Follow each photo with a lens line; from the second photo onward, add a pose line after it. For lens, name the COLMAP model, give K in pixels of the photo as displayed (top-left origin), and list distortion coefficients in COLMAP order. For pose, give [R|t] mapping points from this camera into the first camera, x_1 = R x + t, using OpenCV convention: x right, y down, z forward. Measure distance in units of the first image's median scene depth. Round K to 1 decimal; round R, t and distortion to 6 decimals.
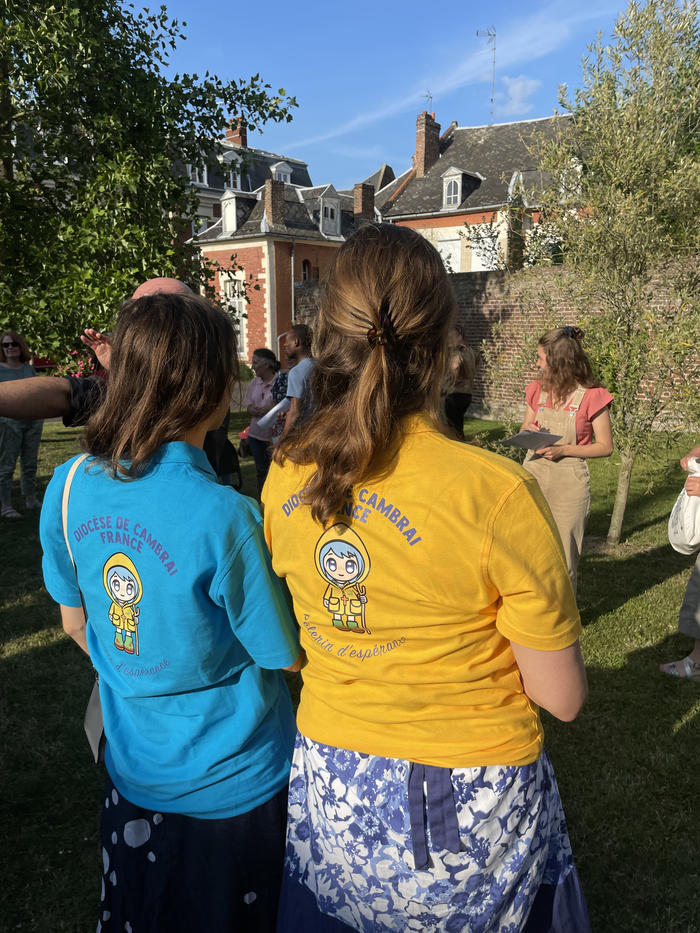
lens RADIAL K [[696.9, 0, 345.4], [0, 696.9, 474.7], [0, 0, 1]] dist [0.080125, -0.107191]
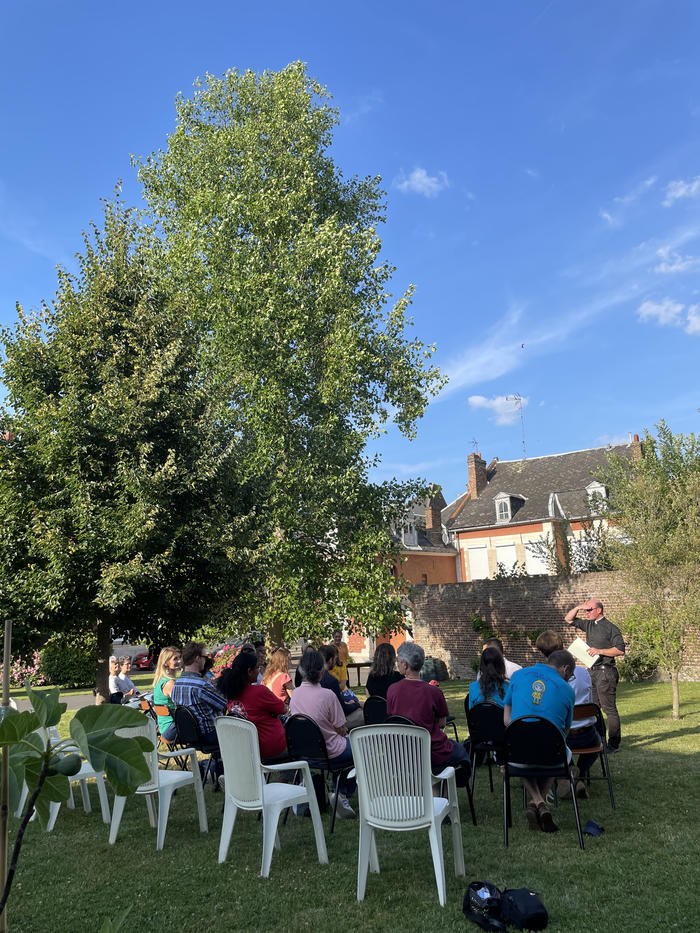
lens RADIAL K [[696.9, 0, 345.4], [0, 696.9, 474.7], [0, 0, 1]] dist [0.080125, -0.107191]
pose [[0.997960, -0.045658, -0.044633, -0.071745], [0.023781, 0.914531, -0.403817, 0.042147], [0.059256, 0.401932, 0.913750, -0.190742]]
